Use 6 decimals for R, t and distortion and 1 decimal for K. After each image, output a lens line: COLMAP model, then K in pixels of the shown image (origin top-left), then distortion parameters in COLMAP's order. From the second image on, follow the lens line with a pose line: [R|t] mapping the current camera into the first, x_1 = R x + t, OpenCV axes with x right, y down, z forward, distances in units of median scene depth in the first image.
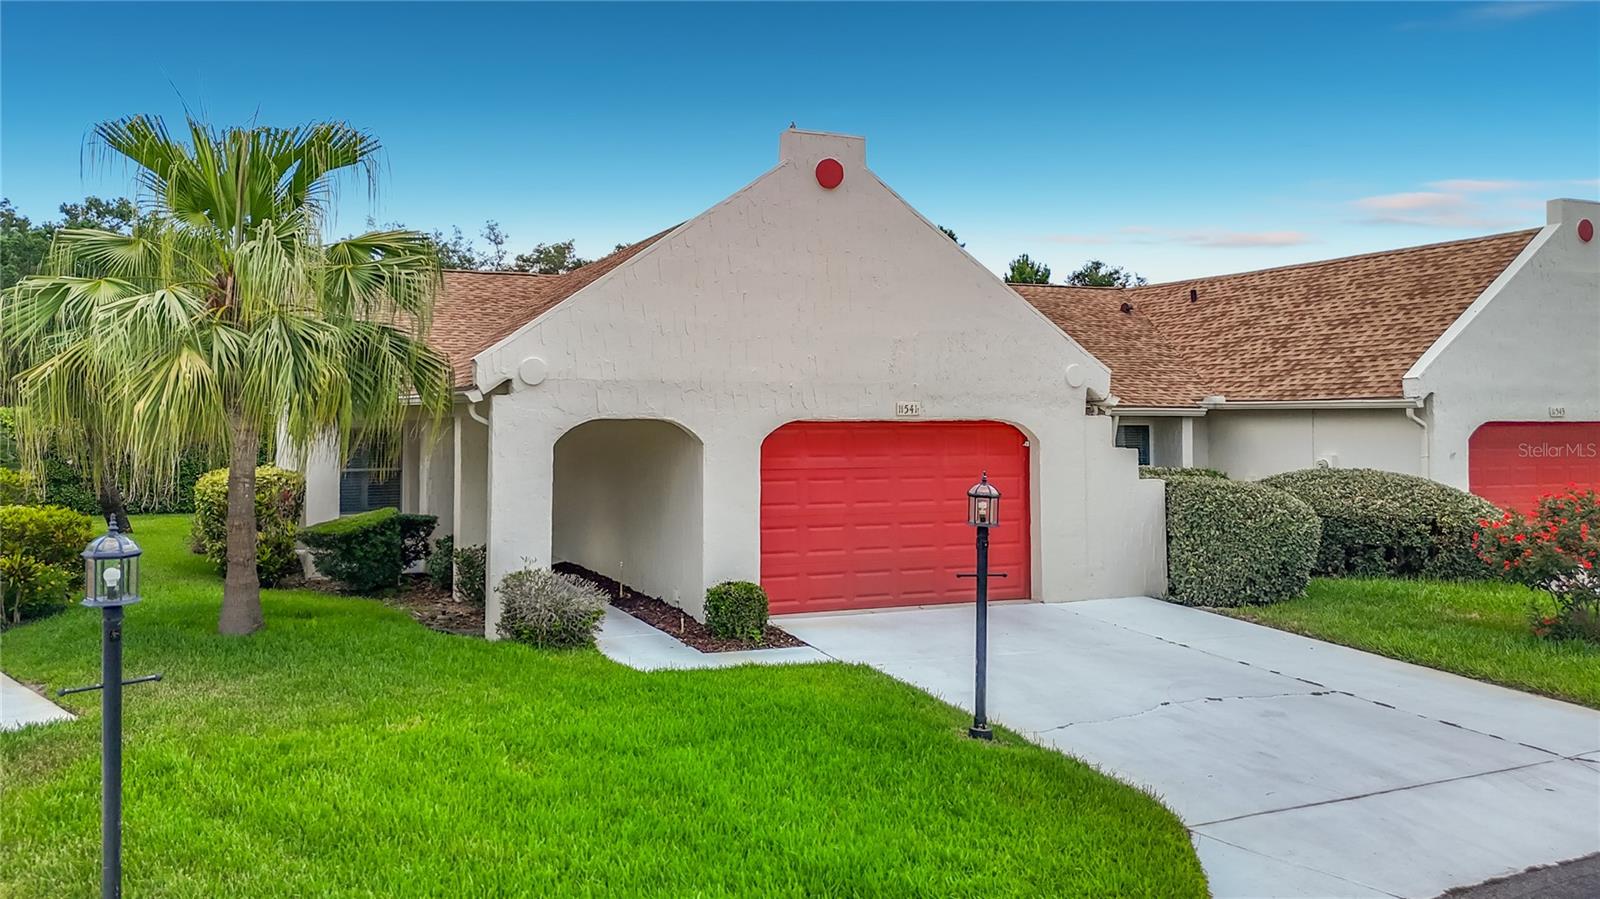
lens RADIAL K [[1215.1, 0, 765.4], [0, 1215.1, 387.6], [0, 0, 1]] dist [0.065237, -0.053707]
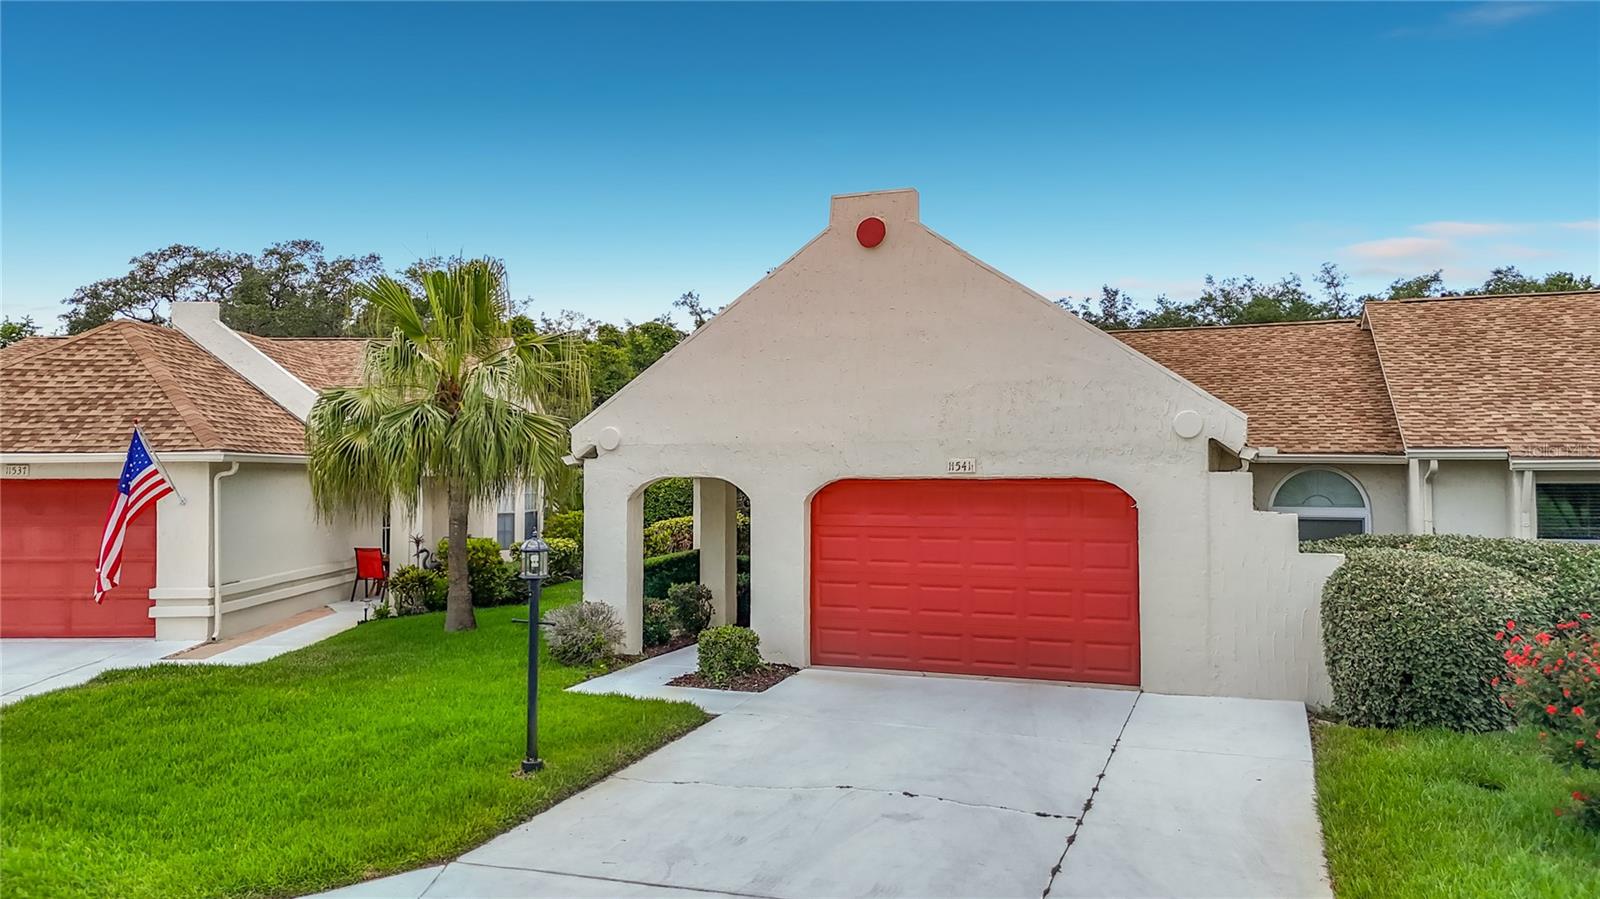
lens RADIAL K [[1196.3, 0, 800.0], [0, 1196.3, 449.5], [0, 0, 1]] dist [0.046348, -0.043875]
pose [[0.708520, -0.017191, -0.705481, 0.655839], [0.021669, 0.999762, -0.002599, 0.004090], [0.705358, -0.013446, 0.708724, 0.237555]]
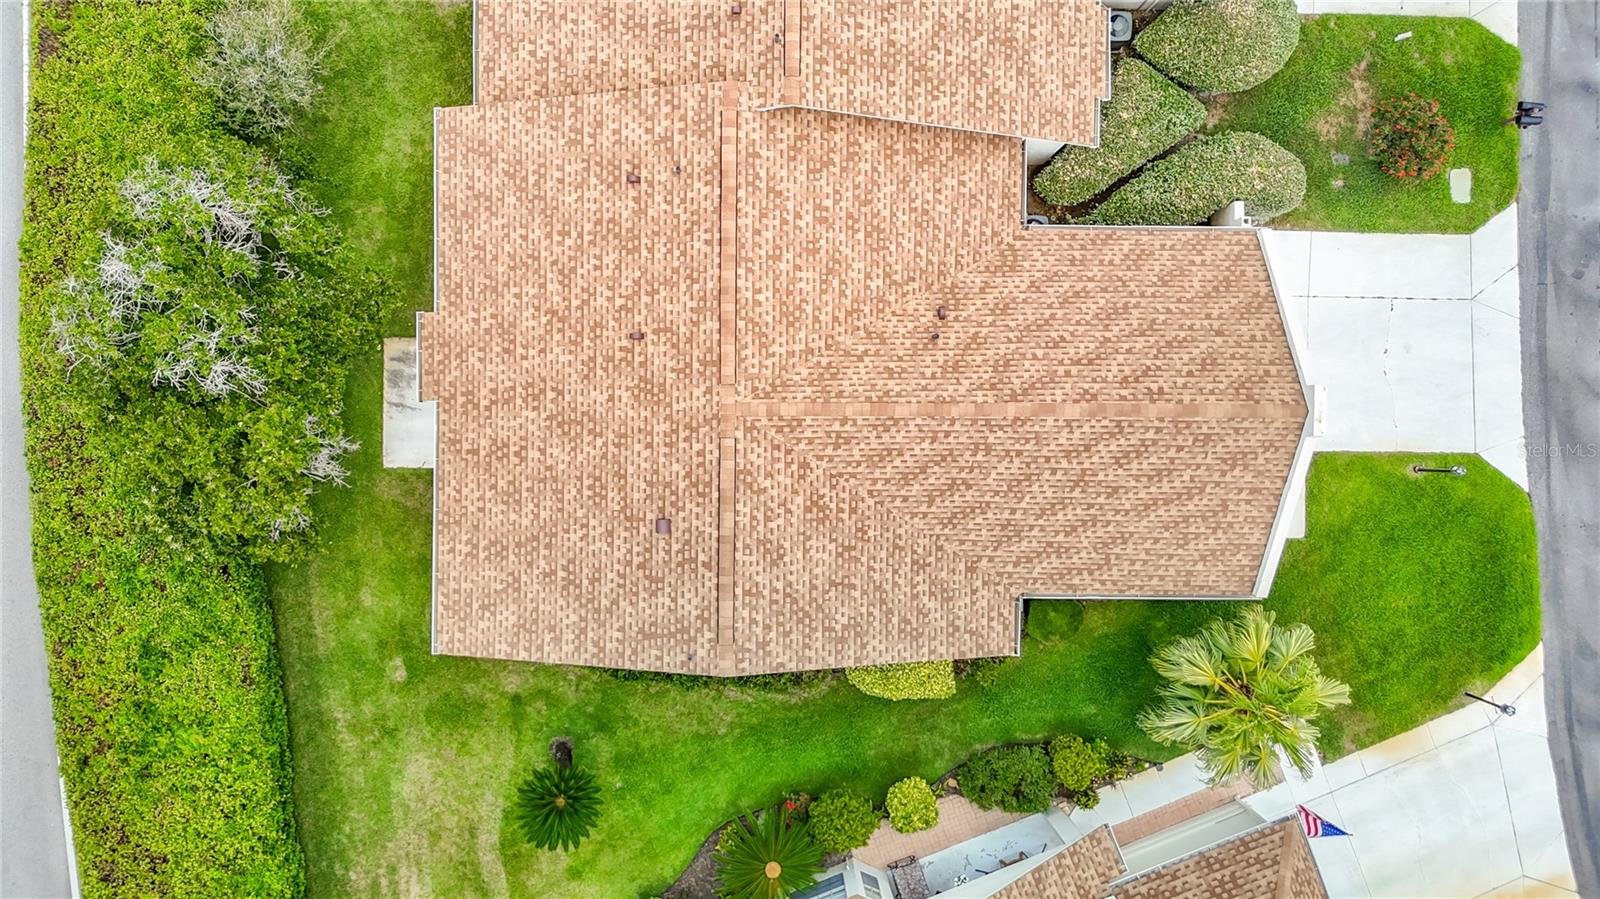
lens RADIAL K [[1196.3, 0, 800.0], [0, 1196.3, 449.5], [0, 0, 1]] dist [0.046348, -0.043875]
pose [[0.413919, -0.910313, 0.001201, -0.286438], [-0.063251, -0.027443, 0.997620, -1.735579], [-0.908114, -0.413010, -0.068937, 1.651670]]
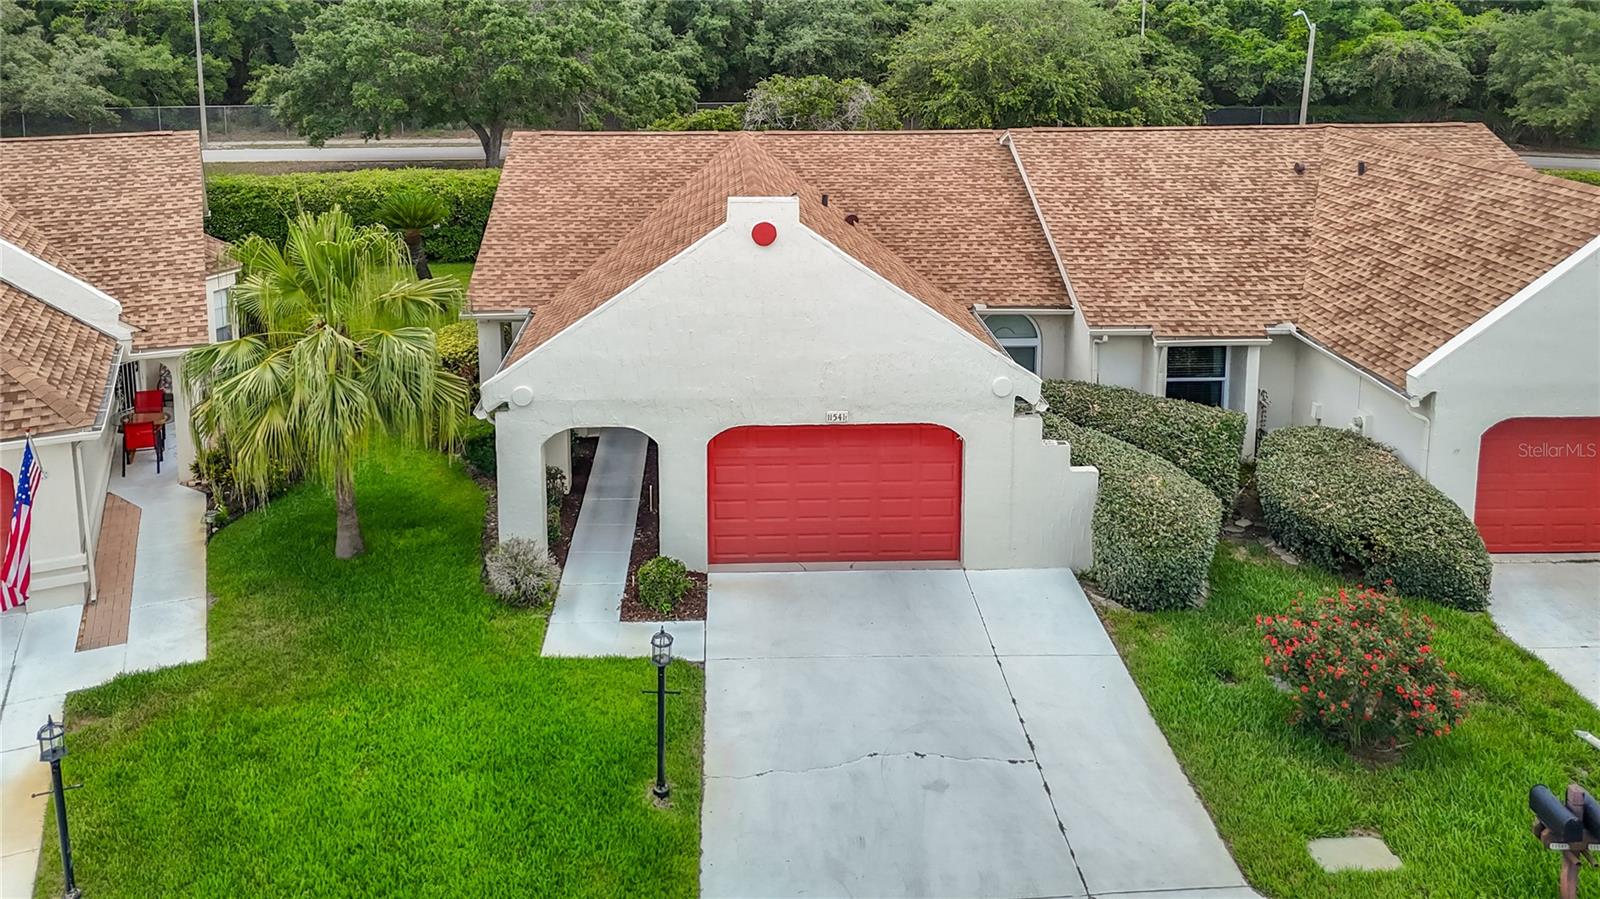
lens RADIAL K [[1232.4, 0, 773.6], [0, 1232.4, 210.8], [0, 0, 1]] dist [0.050726, -0.051548]
pose [[0.931102, 0.064041, -0.359093, 0.468151], [0.009017, 0.980125, 0.198177, -0.412104], [0.364647, -0.187761, 0.912019, -0.112317]]
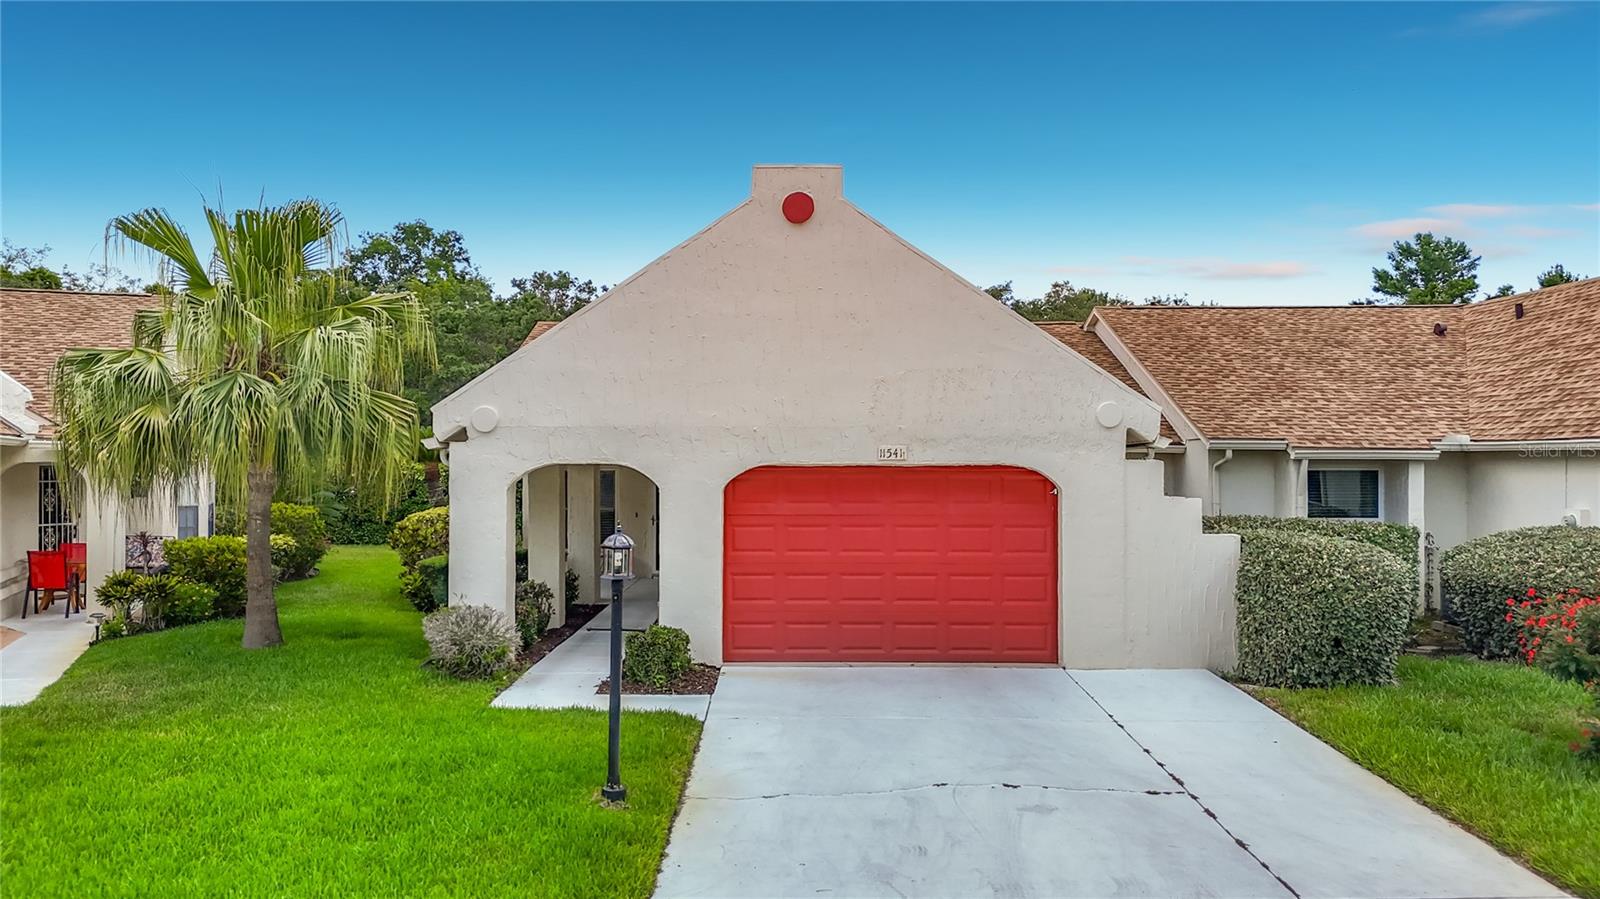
lens RADIAL K [[1199.9, 0, 807.0], [0, 1199.9, 479.0], [0, 0, 1]] dist [0.031285, -0.004692]
pose [[0.918024, 0.006738, -0.396469, 0.404825], [0.009731, 0.999172, 0.039512, 0.000240], [0.396406, -0.040131, 0.917198, 0.117712]]
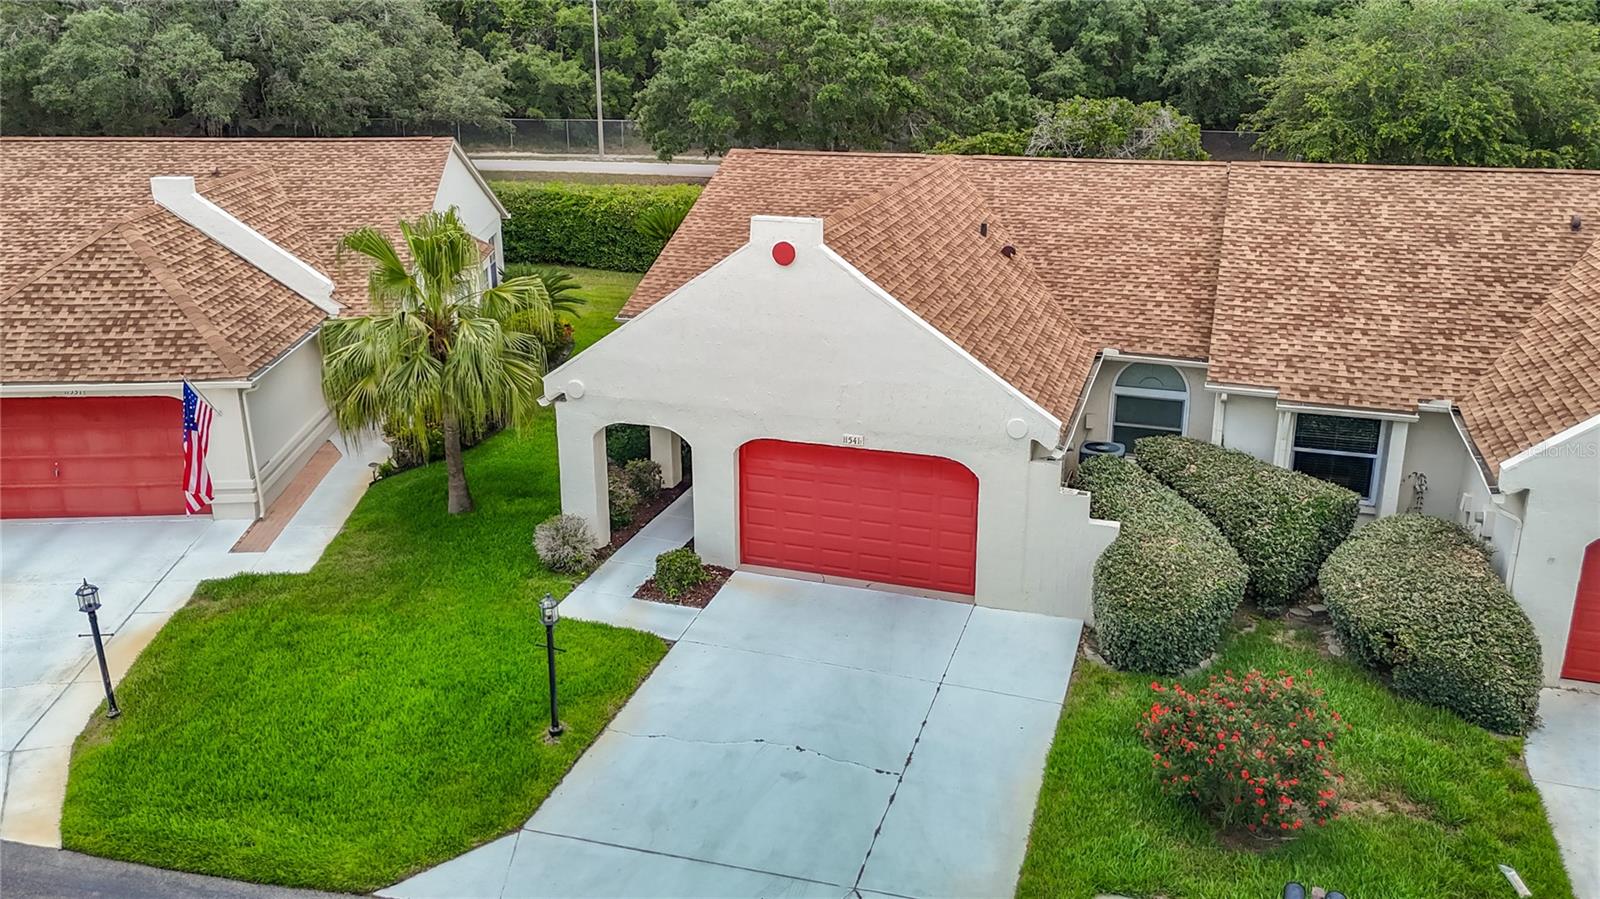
lens RADIAL K [[1279.1, 0, 805.6], [0, 1279.1, 418.2], [0, 0, 1]] dist [0.051752, -0.052687]
pose [[0.742770, 0.201764, -0.638423, 0.870739], [0.021070, 0.946000, 0.323482, -0.408198], [0.669215, -0.253725, 0.698409, 0.056687]]
